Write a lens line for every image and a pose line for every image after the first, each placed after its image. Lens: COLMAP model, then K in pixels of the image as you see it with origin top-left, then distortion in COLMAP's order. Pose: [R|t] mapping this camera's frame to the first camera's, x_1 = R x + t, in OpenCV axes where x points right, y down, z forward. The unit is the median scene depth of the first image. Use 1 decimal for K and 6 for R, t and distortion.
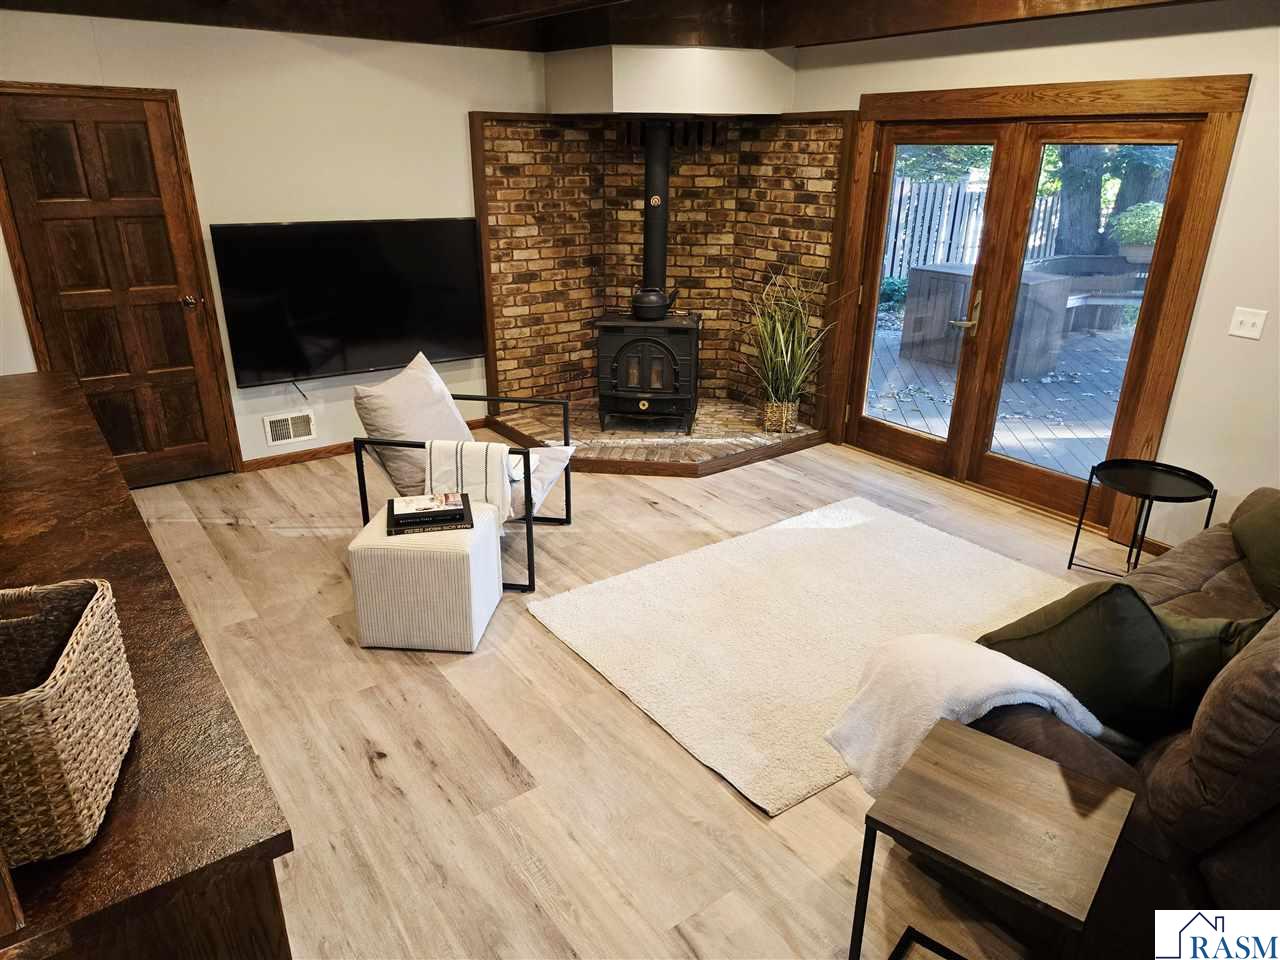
lens RADIAL K [[862.8, 0, 640.0], [0, 862.8, 480.0], [0, 0, 1]] dist [0.089354, -0.078216]
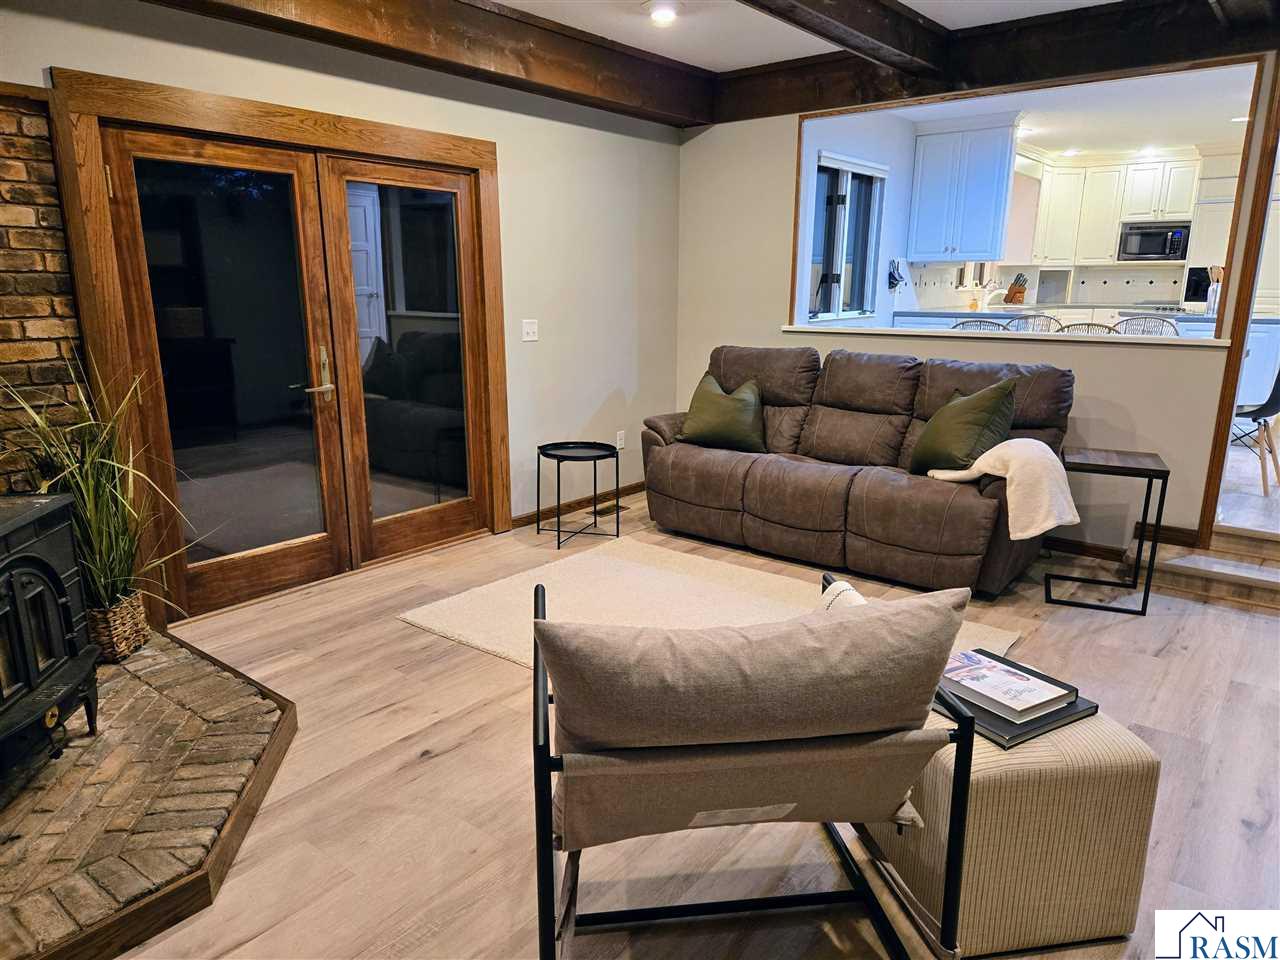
lens RADIAL K [[862.8, 0, 640.0], [0, 862.8, 480.0], [0, 0, 1]] dist [0.089354, -0.078216]
pose [[-0.271921, -0.220202, 0.936787, -0.505029], [0.345530, 0.886210, 0.308611, -0.253061], [-0.898147, 0.407606, -0.164893, 0.904695]]
